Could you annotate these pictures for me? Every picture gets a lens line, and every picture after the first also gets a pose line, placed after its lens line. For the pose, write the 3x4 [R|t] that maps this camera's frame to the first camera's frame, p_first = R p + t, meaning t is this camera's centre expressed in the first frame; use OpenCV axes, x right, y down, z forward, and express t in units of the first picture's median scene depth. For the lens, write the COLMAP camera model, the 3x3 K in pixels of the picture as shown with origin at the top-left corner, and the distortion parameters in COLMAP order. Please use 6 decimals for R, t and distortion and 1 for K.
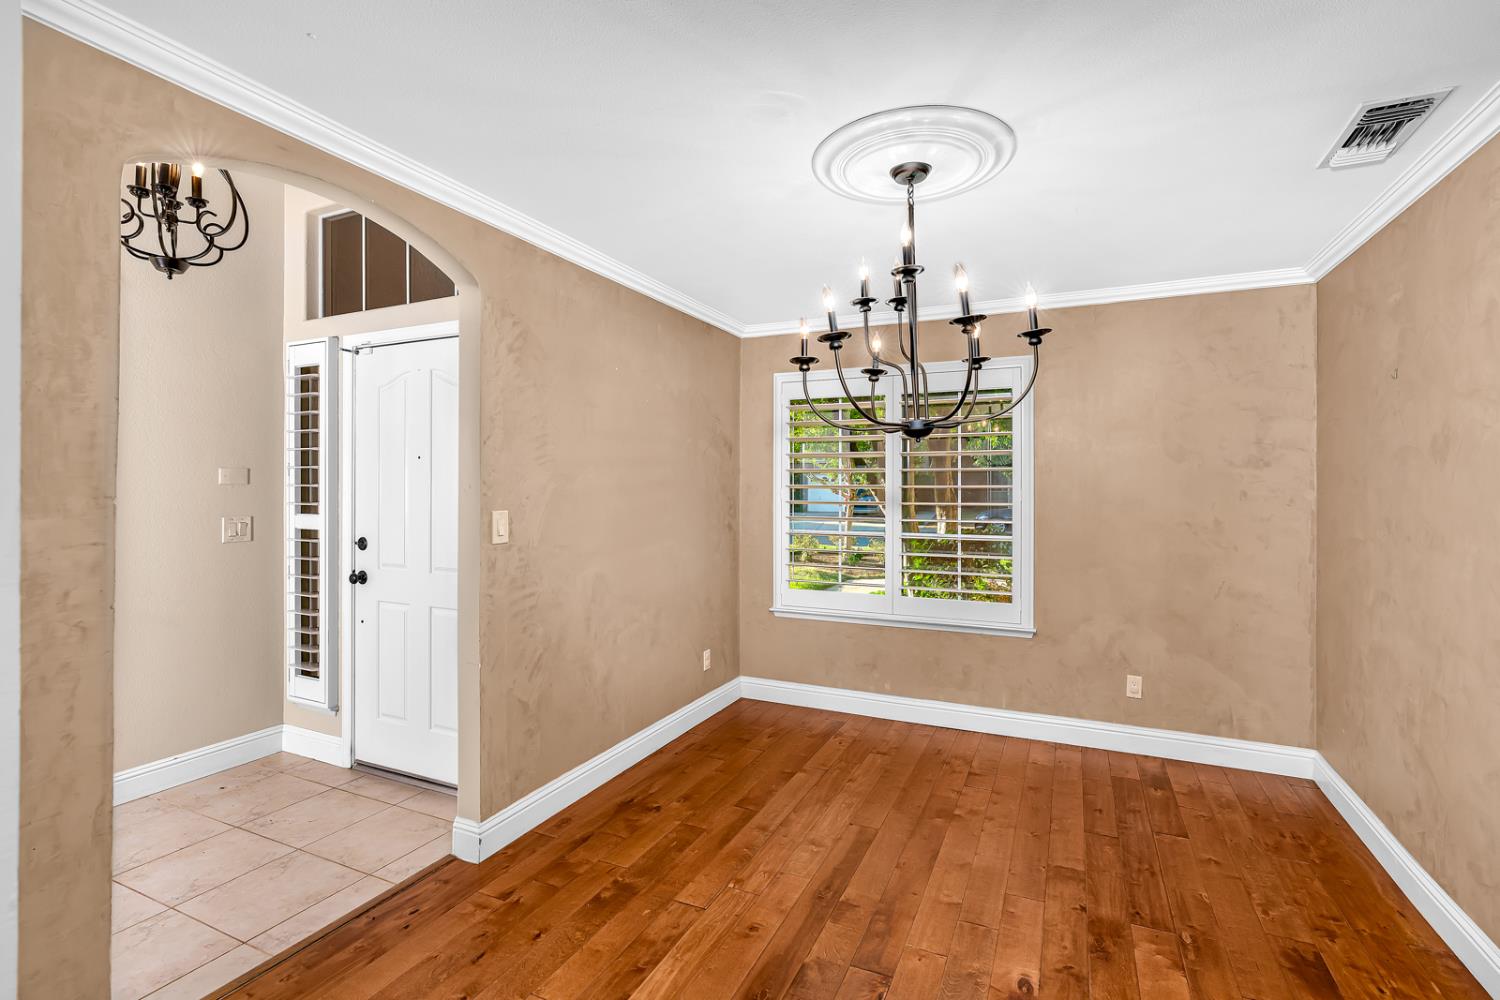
lens RADIAL K [[681.2, 0, 758.0], [0, 681.2, 493.6], [0, 0, 1]] dist [-0.004948, 0.001193]
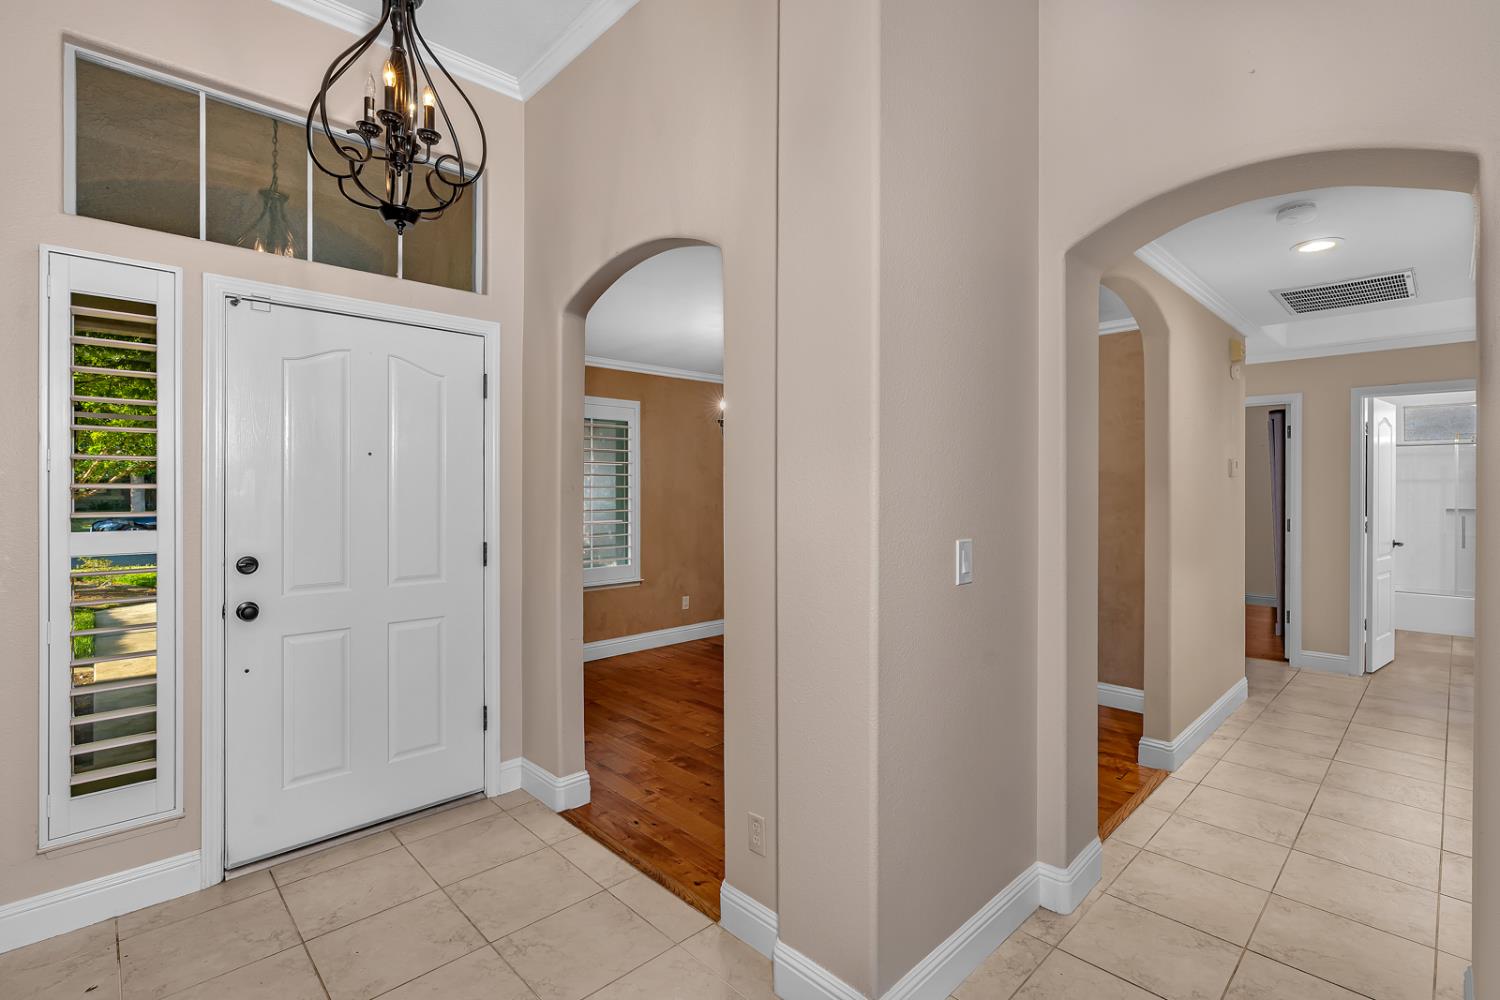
lens RADIAL K [[681.2, 0, 758.0], [0, 681.2, 493.6], [0, 0, 1]] dist [-0.004948, 0.001193]
pose [[0.359604, -0.008282, 0.933068, -1.192701], [0.008465, 0.999948, 0.005613, -0.003507], [-0.933067, 0.005880, 0.359655, 0.241713]]
